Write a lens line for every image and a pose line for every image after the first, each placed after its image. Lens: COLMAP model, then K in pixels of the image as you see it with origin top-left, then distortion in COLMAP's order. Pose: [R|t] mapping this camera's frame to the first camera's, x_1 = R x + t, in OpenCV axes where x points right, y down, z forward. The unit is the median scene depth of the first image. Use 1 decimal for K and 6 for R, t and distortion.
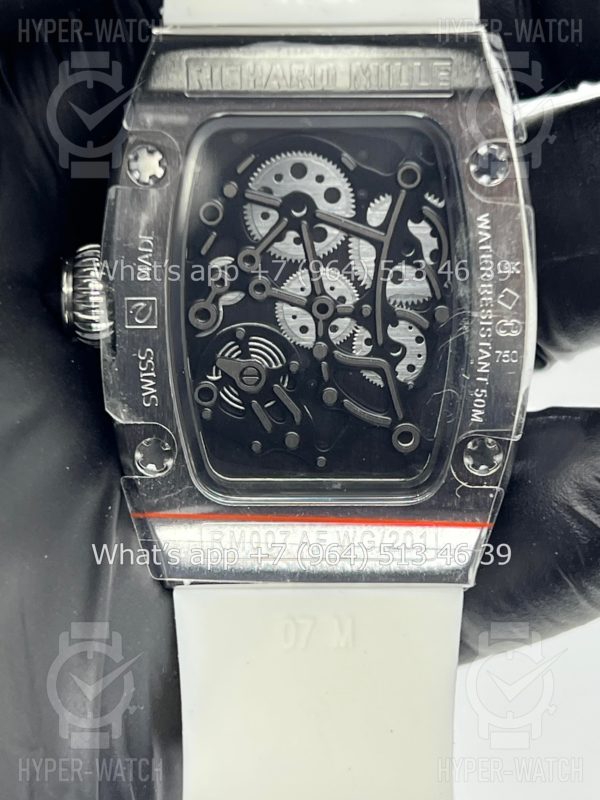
lens RADIAL K [[1842.3, 0, 300.0], [0, 1842.3, 399.1], [0, 0, 1]] dist [0.206240, 0.000000]
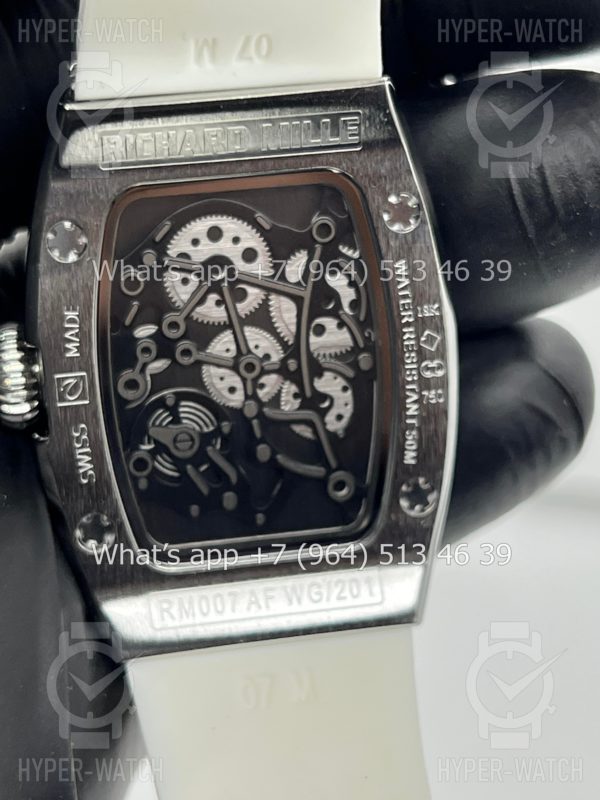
lens RADIAL K [[1842.3, 0, 300.6], [0, 1842.3, 400.5], [0, 0, 1]] dist [0.206240, 0.000000]
pose [[0.983944, -0.098942, 0.148543, -0.112269], [0.104247, 0.994148, -0.028342, 0.000312], [-0.144869, 0.043372, 0.988500, -0.000084]]
